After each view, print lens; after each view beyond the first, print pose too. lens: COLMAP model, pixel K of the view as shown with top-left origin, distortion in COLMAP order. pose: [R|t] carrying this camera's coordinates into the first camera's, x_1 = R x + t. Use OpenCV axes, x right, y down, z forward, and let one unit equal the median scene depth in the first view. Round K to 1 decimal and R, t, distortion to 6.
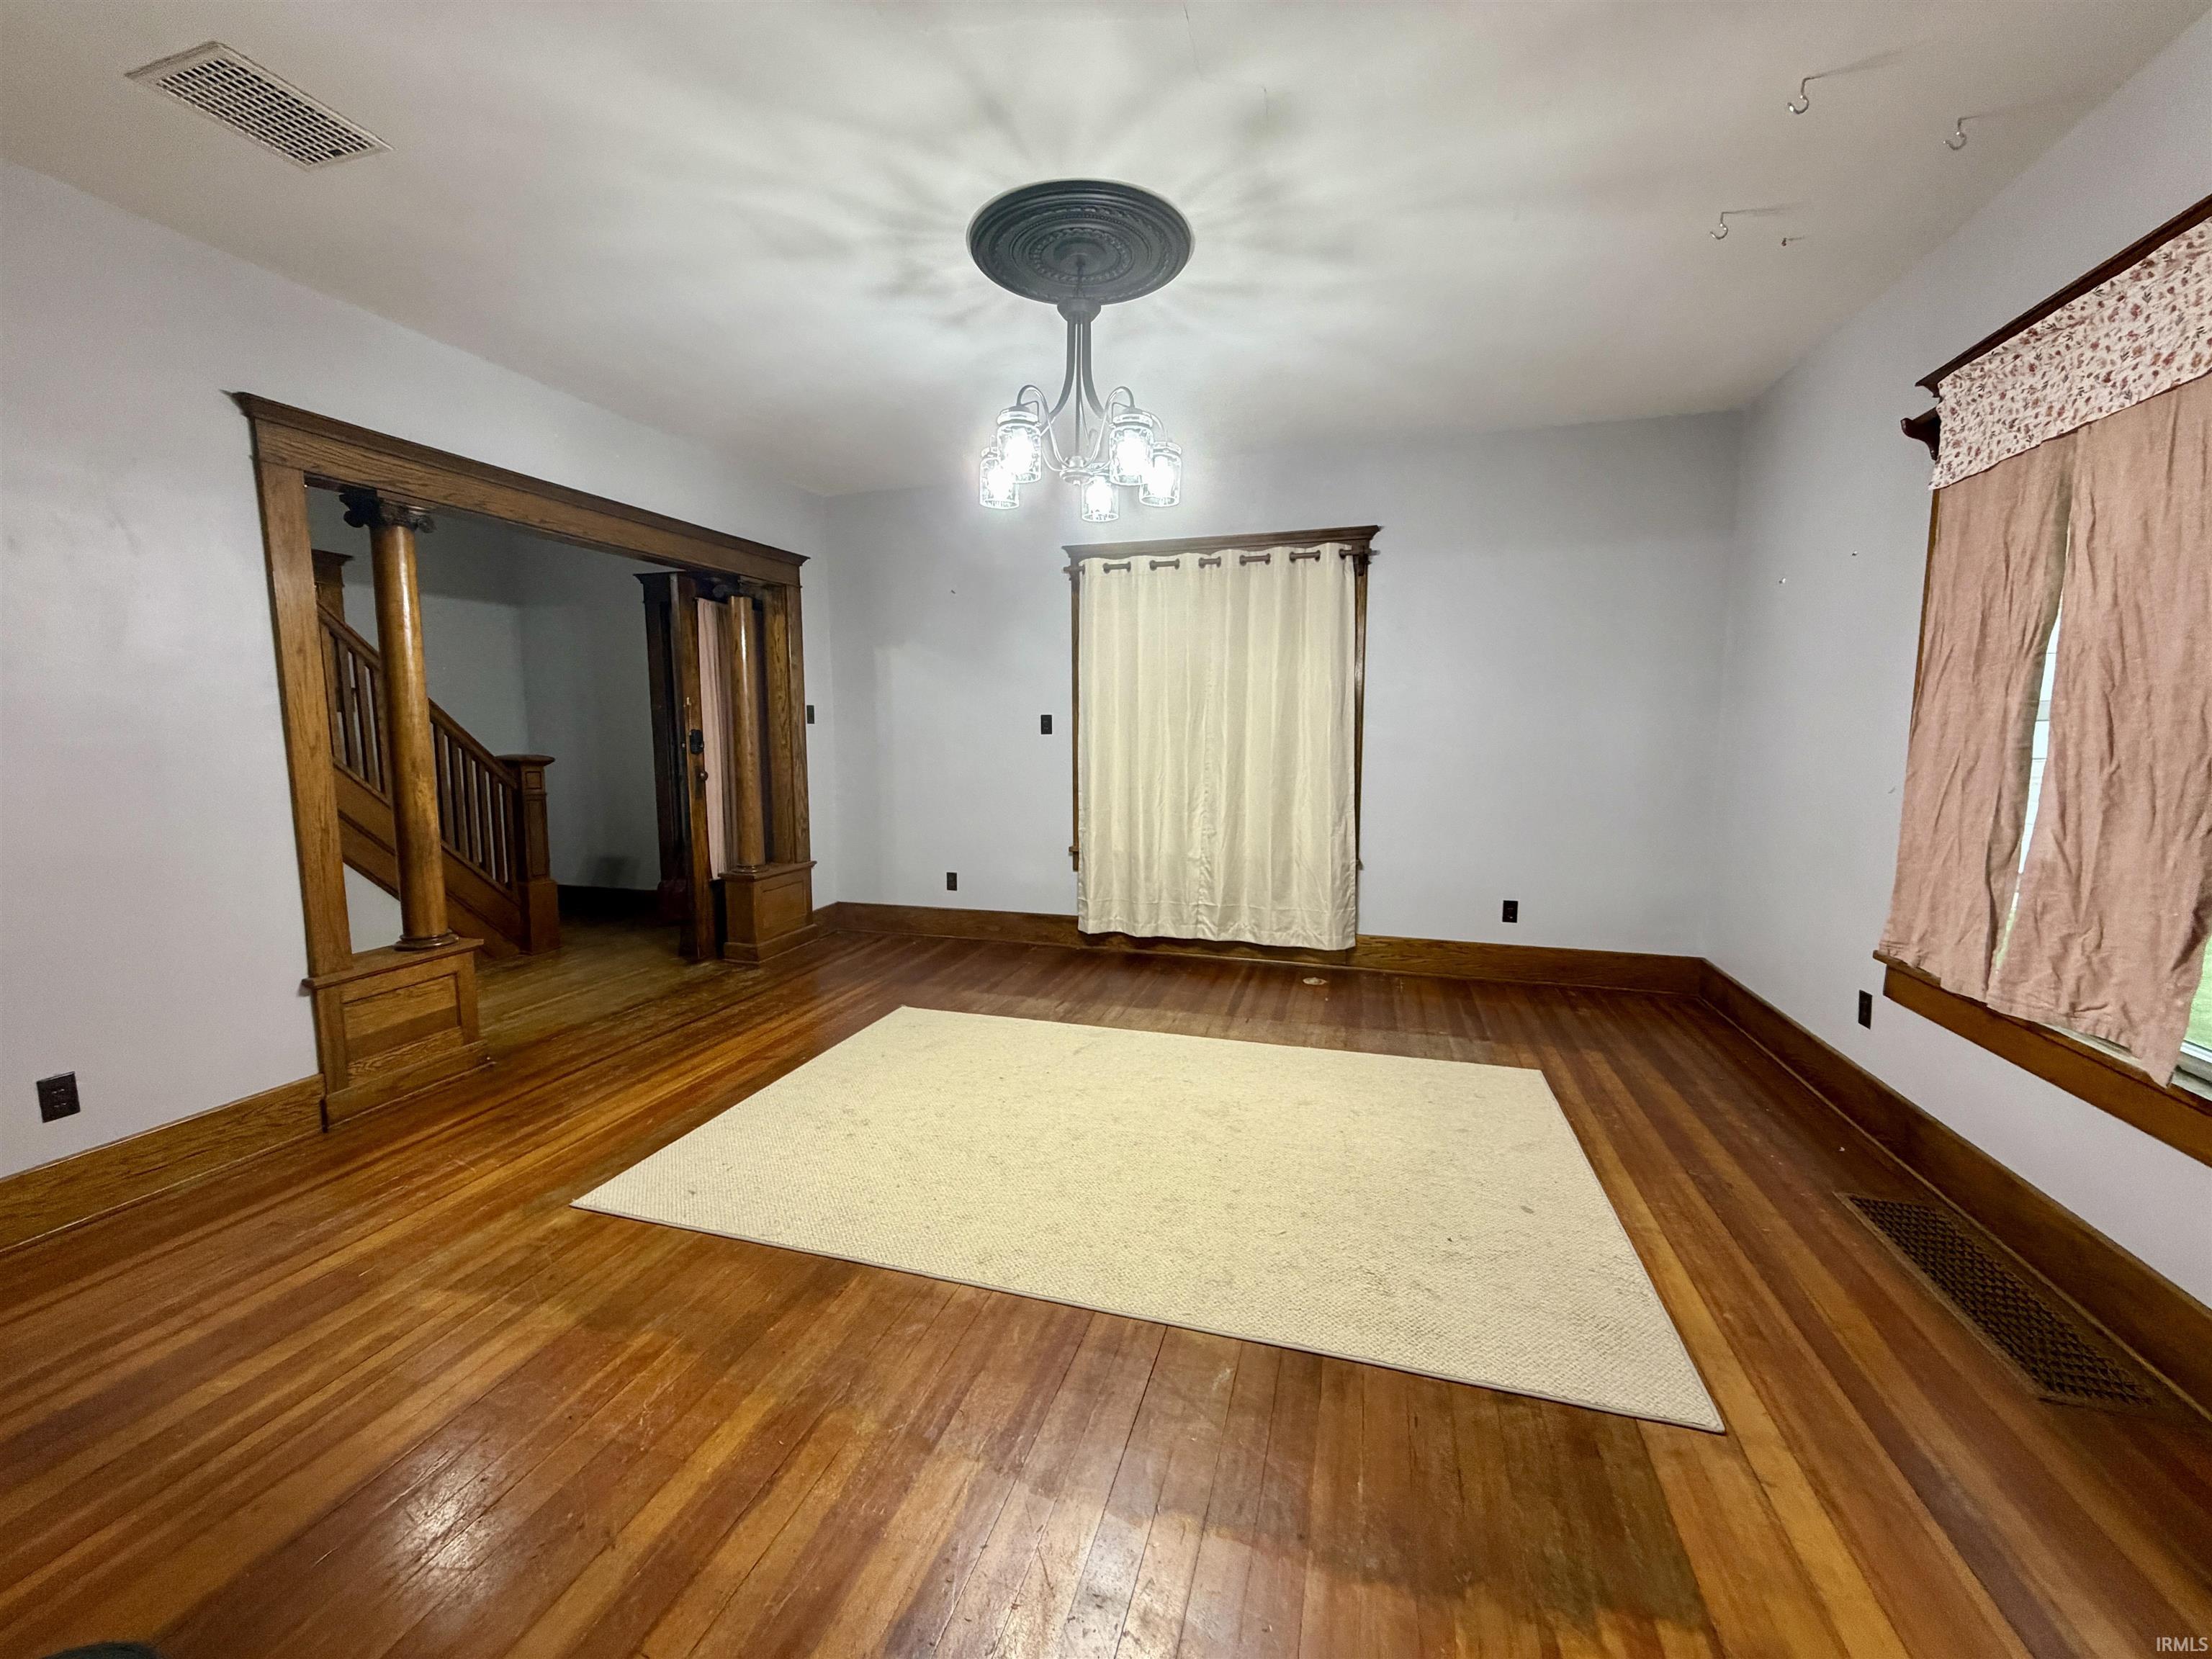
lens RADIAL K [[890.2, 0, 1101.2], [0, 890.2, 832.4], [0, 0, 1]] dist [-0.000548, 0.000798]
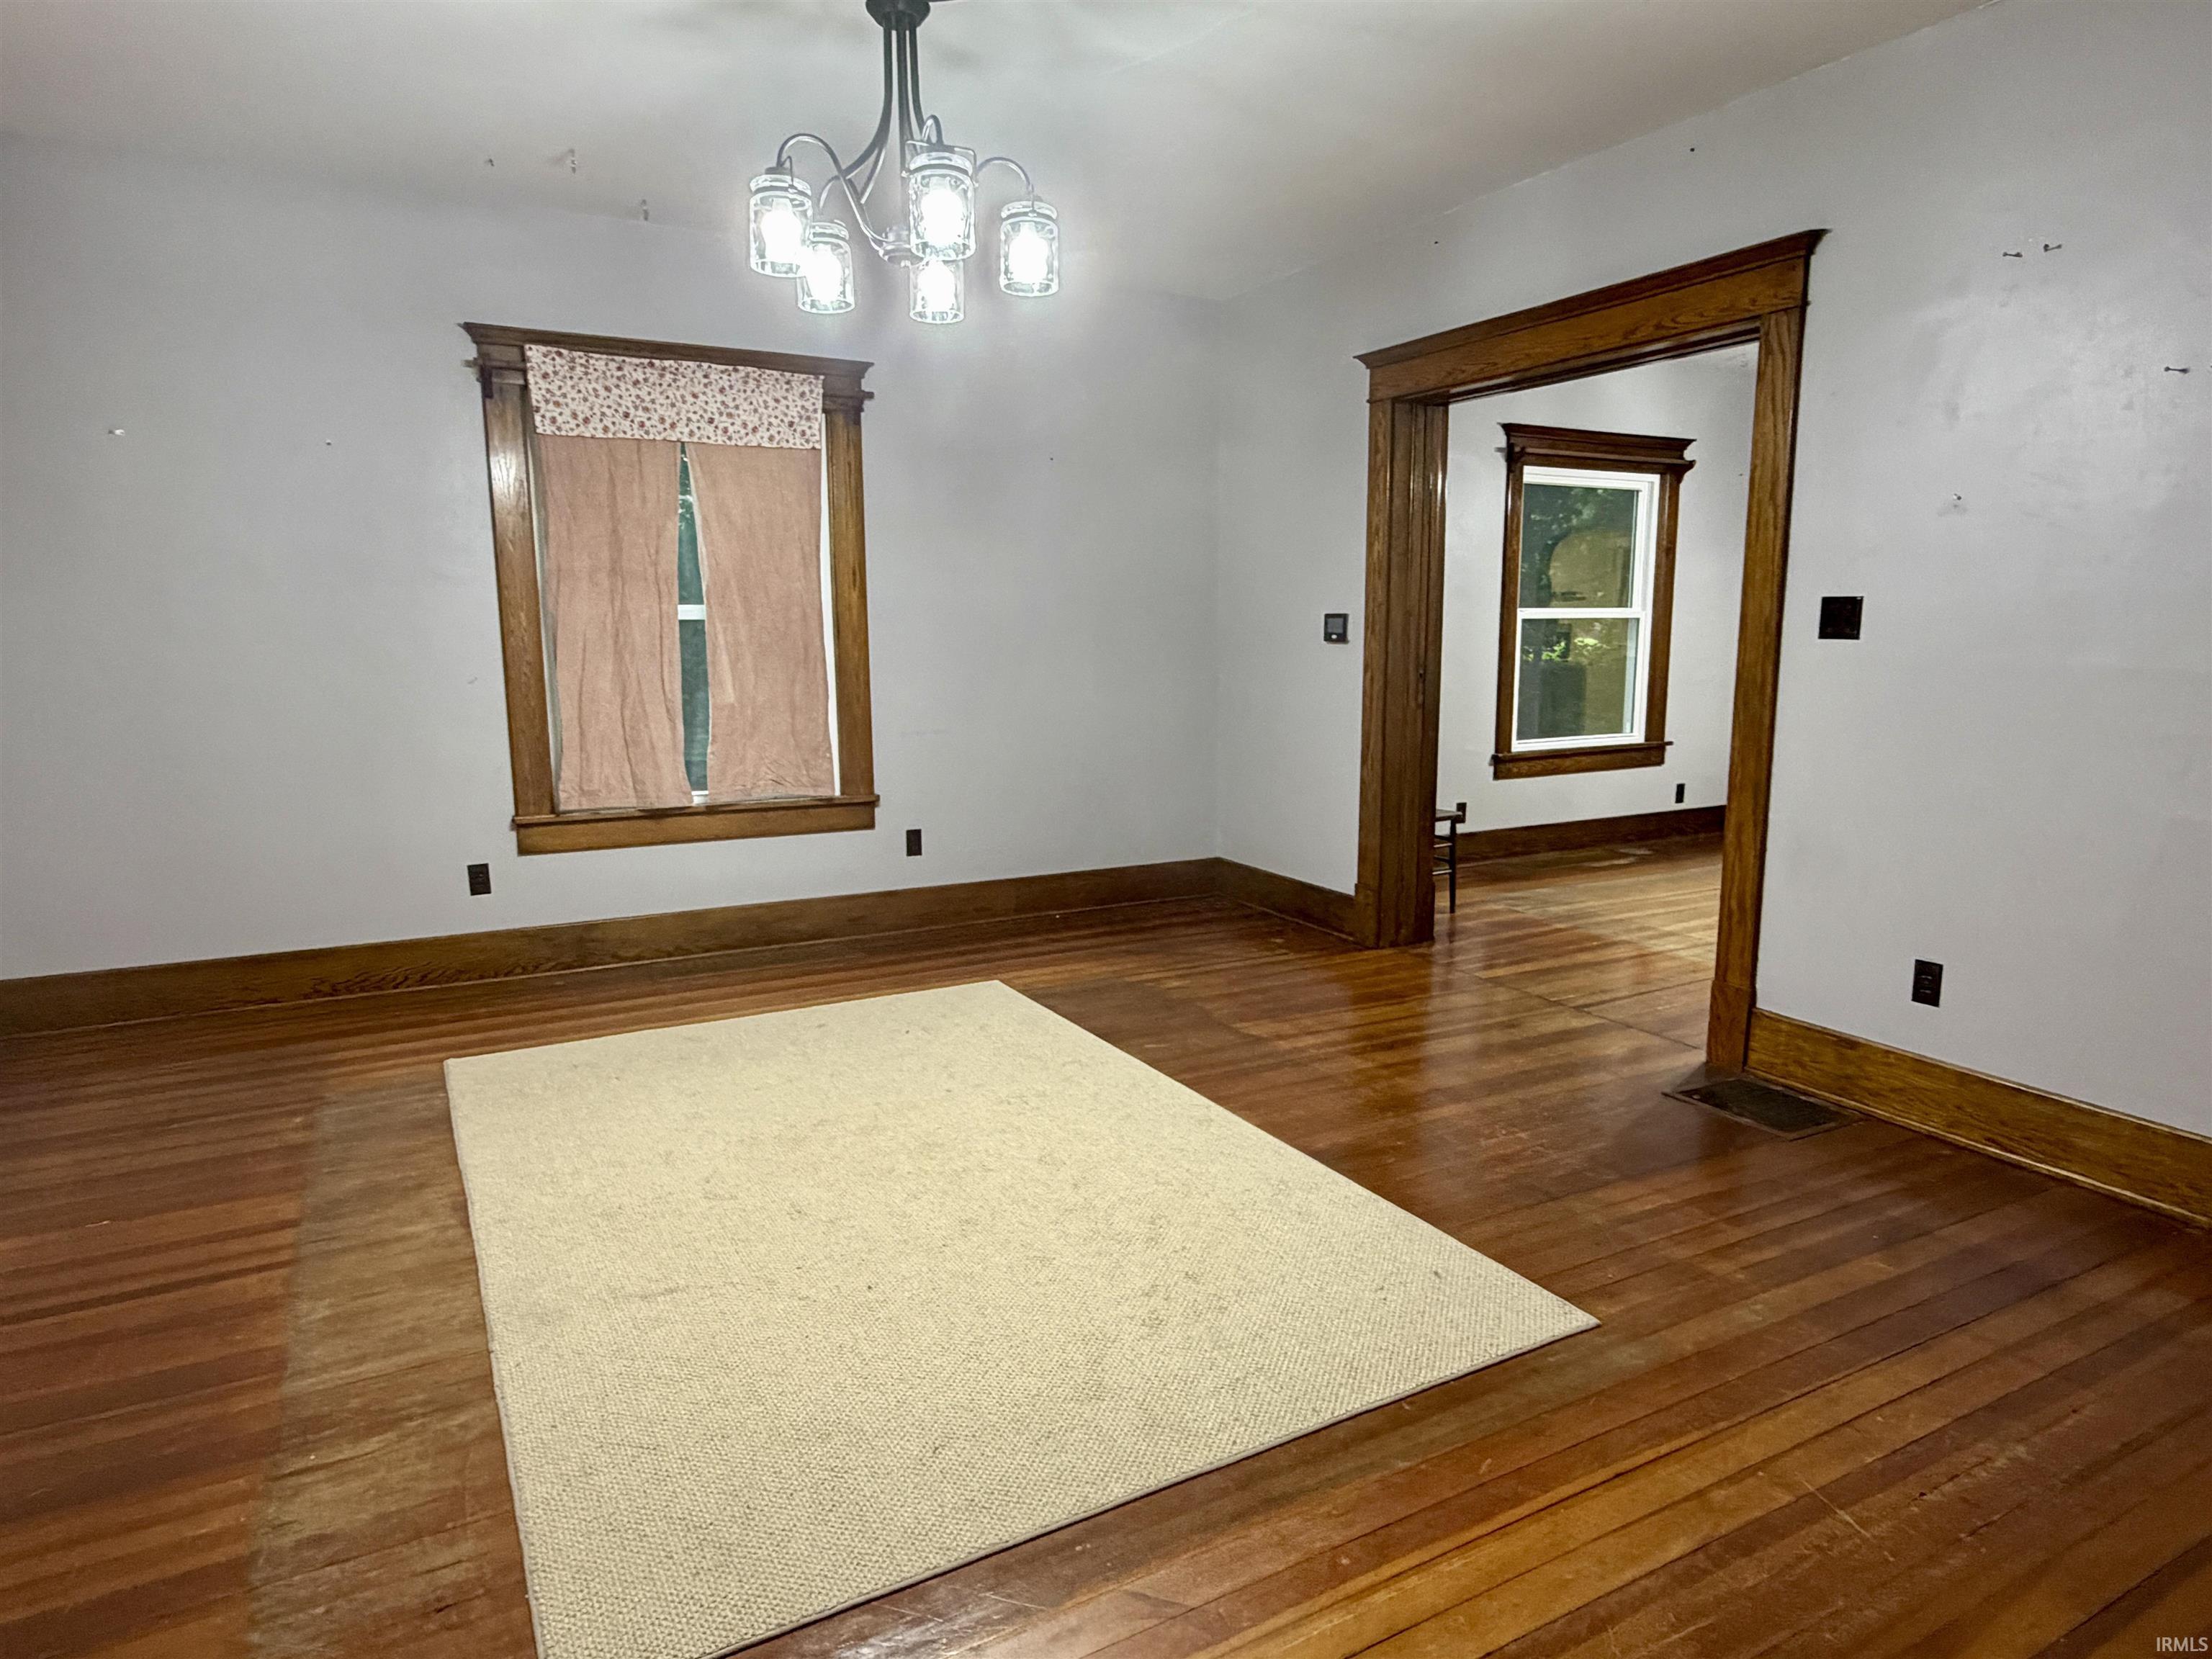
lens RADIAL K [[1312.4, 0, 1104.9], [0, 1312.4, 823.2], [0, 0, 1]] dist [0.001414, -0.000932]
pose [[-0.719115, -0.101171, 0.687487, -0.597957], [0.084069, 0.969411, 0.230596, -0.132211], [-0.689787, 0.223621, -0.688613, 1.144544]]
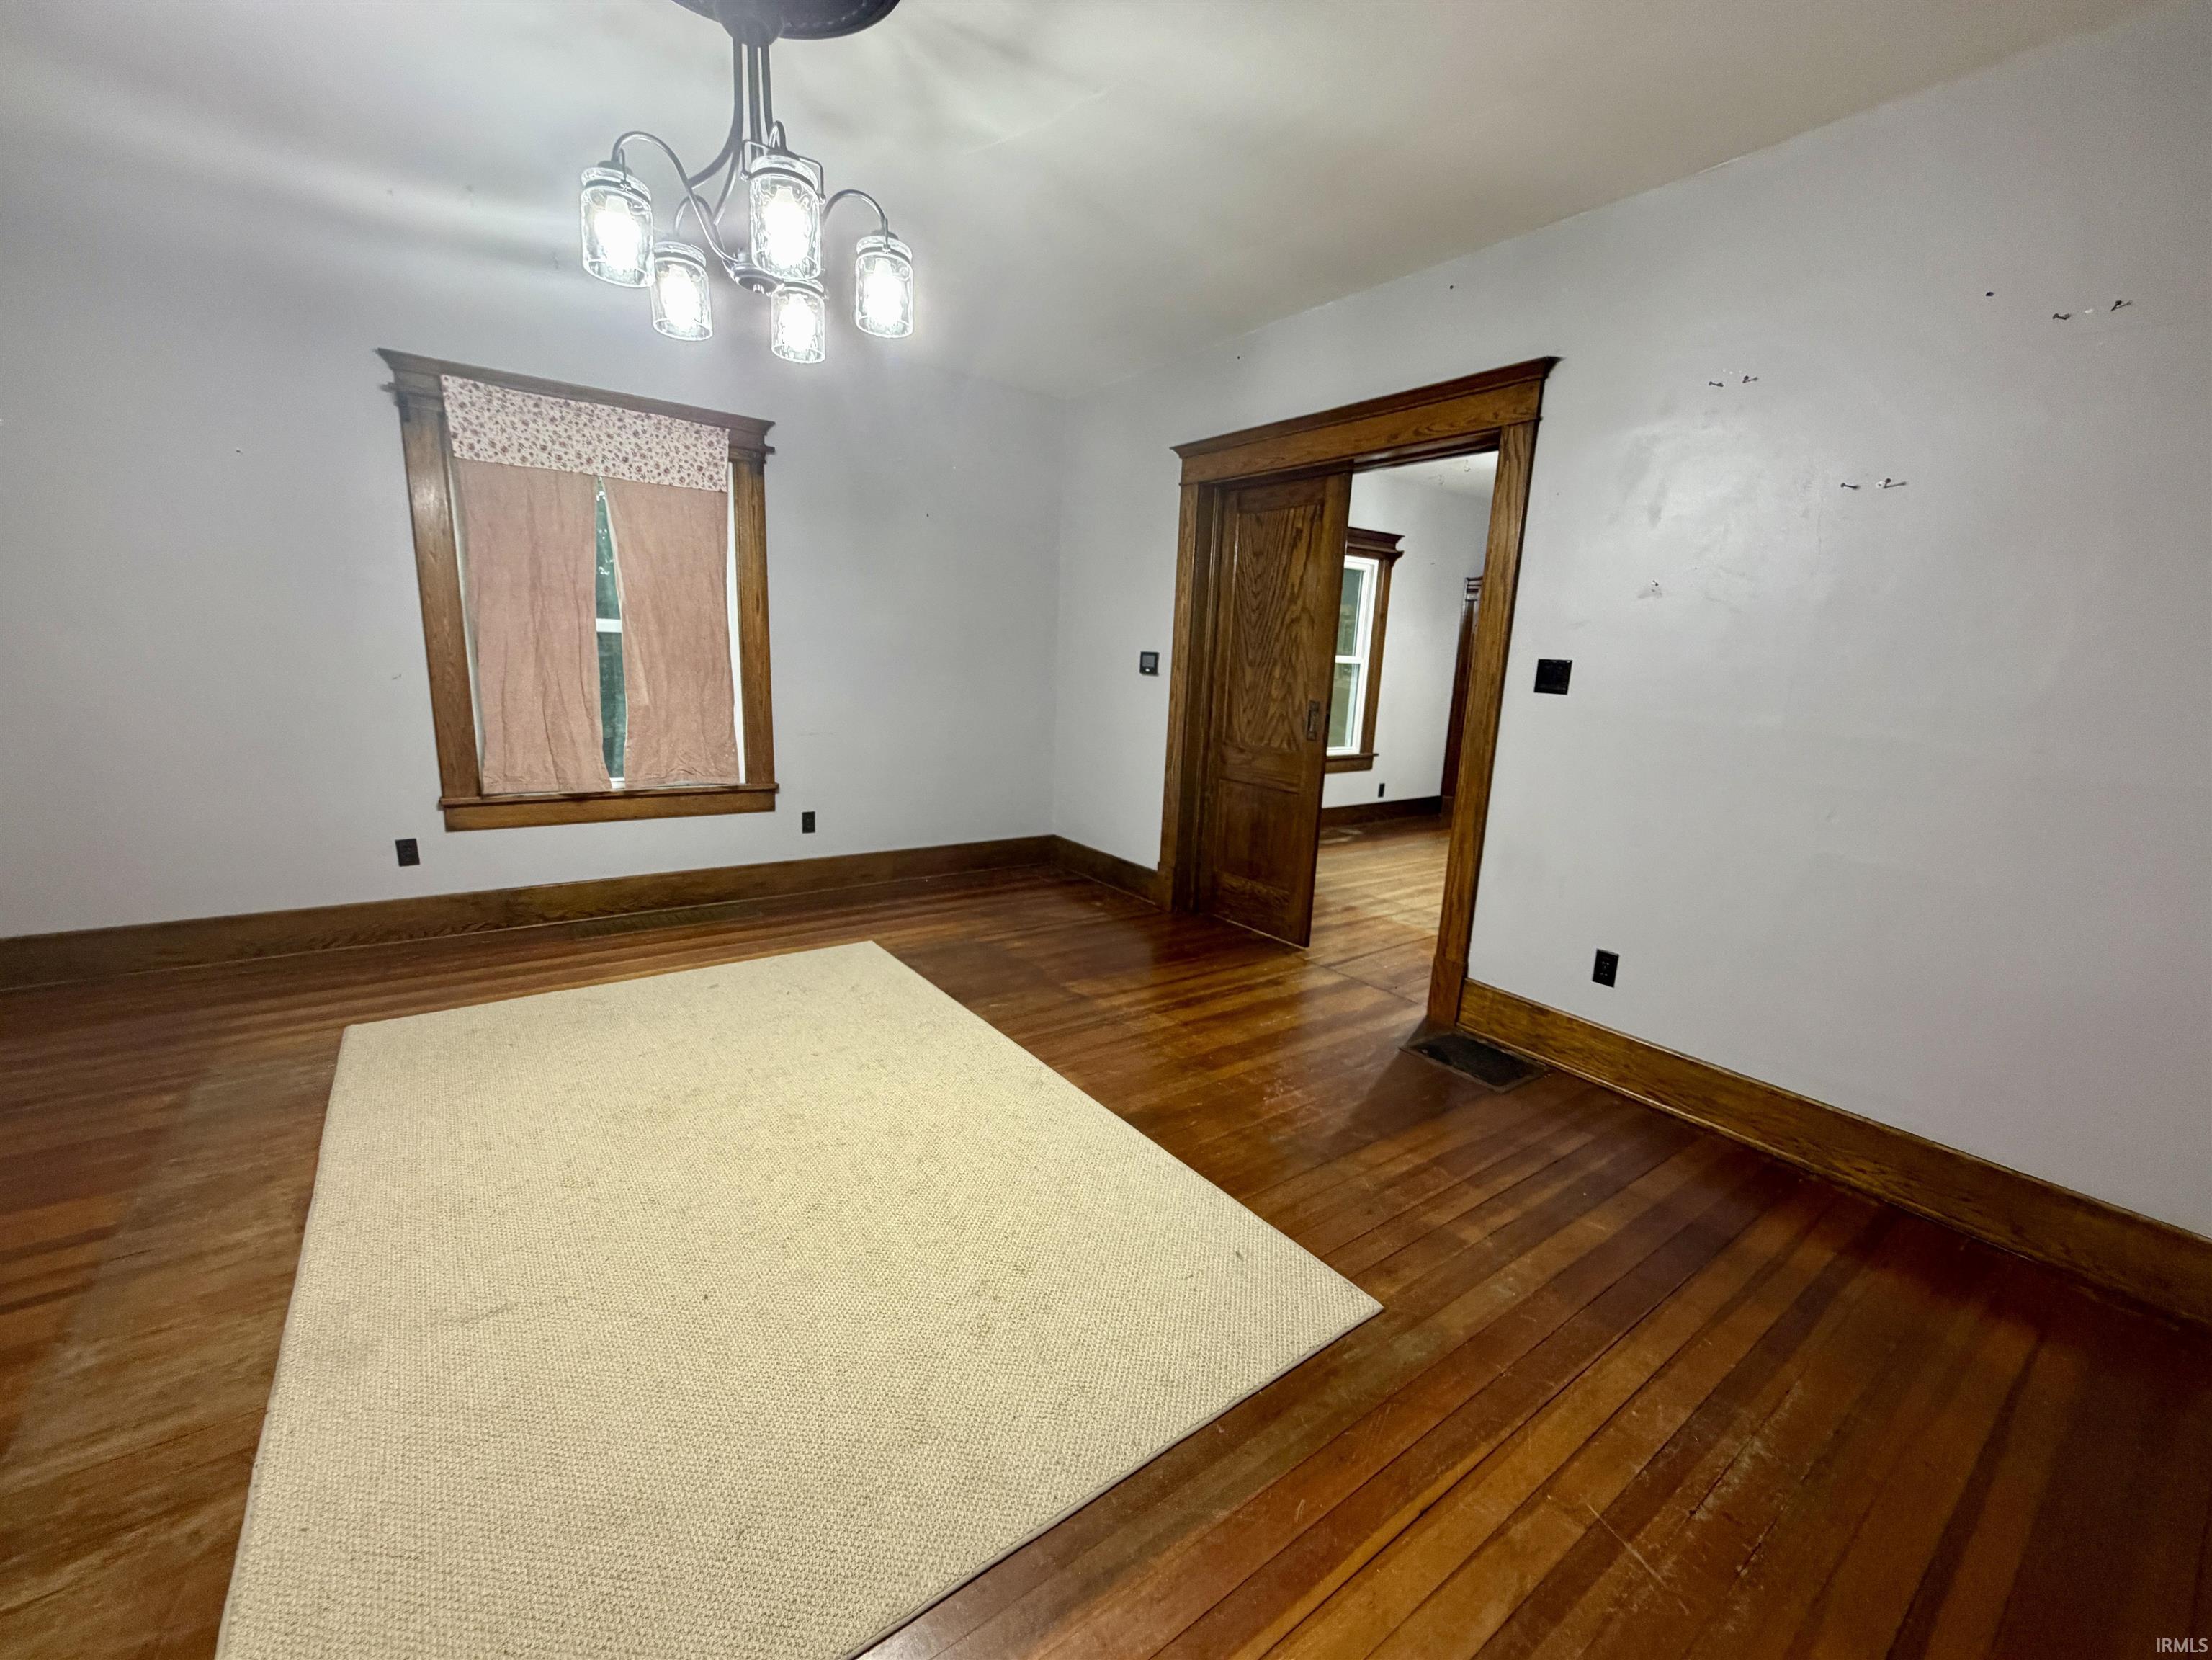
lens RADIAL K [[890.3, 0, 1095.7], [0, 890.3, 827.6], [0, 0, 1]] dist [-0.000548, 0.000798]
pose [[-0.800880, -0.147833, 0.580290, -0.478349], [0.027647, 0.958887, 0.282439, -0.121457], [-0.598186, 0.242243, -0.763866, 0.999124]]
